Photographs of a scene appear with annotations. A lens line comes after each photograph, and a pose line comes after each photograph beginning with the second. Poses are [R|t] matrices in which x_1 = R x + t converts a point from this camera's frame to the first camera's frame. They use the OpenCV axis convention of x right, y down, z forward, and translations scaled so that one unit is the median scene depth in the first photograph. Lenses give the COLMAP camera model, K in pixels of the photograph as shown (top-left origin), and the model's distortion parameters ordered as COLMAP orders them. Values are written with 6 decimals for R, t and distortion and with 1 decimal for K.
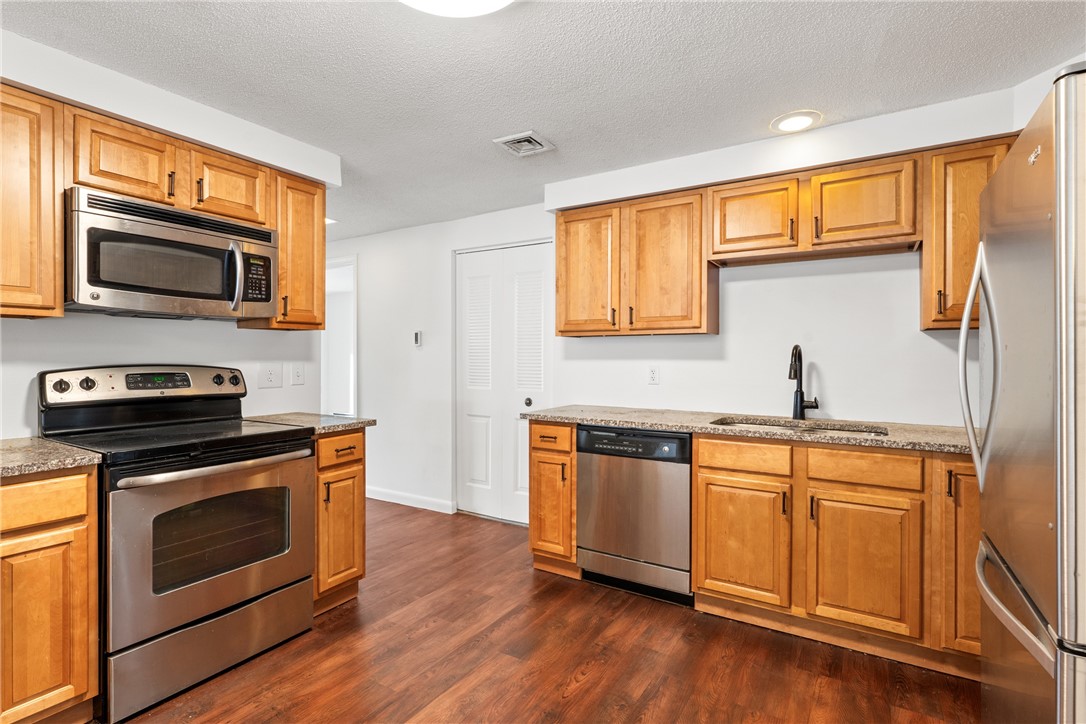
lens RADIAL K [[536.4, 0, 541.3], [0, 536.4, 358.4], [0, 0, 1]] dist [0.002457, -0.001099]
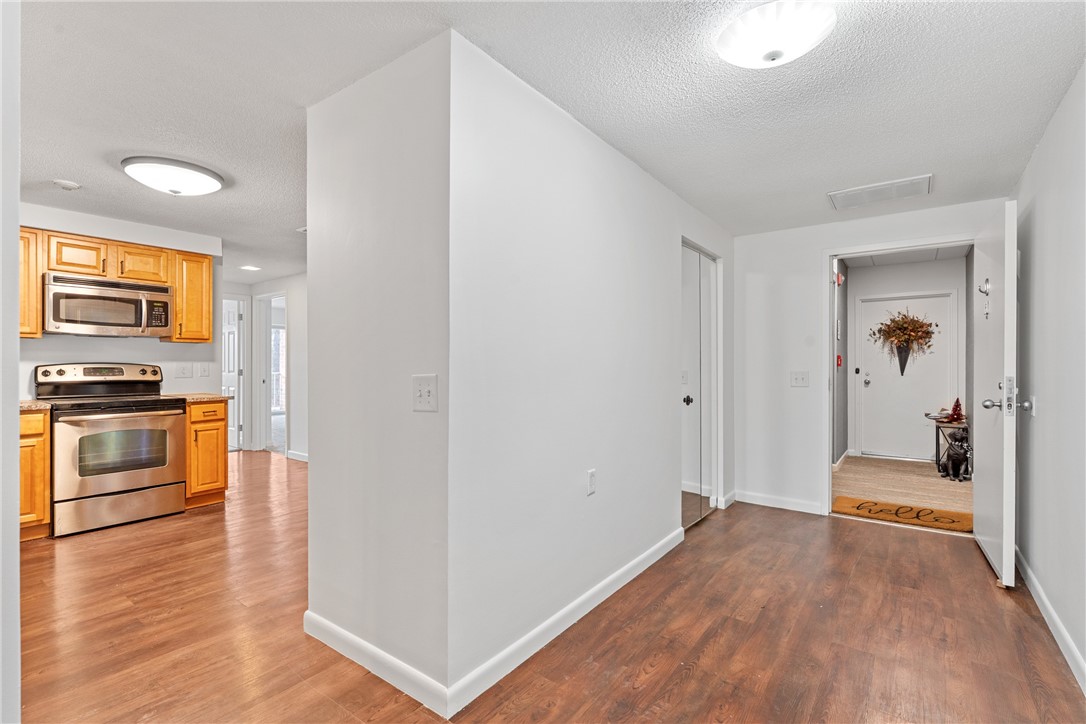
lens RADIAL K [[509.3, 0, 544.5], [0, 509.3, 362.7], [0, 0, 1]] dist [-0.001606, 0.001059]
pose [[0.996035, -0.002400, -0.088934, 0.907725], [0.001815, 0.999976, -0.006656, 0.025205], [0.088948, 0.006469, 0.996015, -0.569537]]
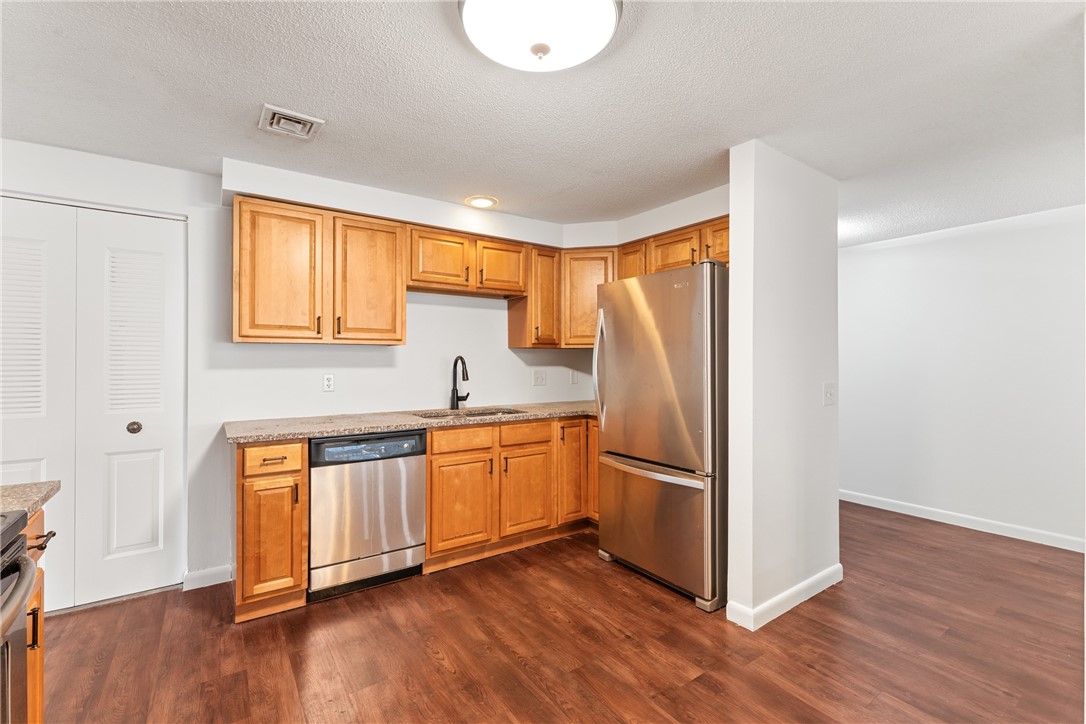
lens RADIAL K [[474.1, 0, 547.2], [0, 474.1, 359.8], [0, 0, 1]] dist [0.000141, -0.000225]
pose [[0.387125, 0.000994, 0.922027, -0.637270], [0.004362, 0.999986, -0.002909, -0.012052], [-0.922017, 0.005148, 0.387115, 0.352714]]
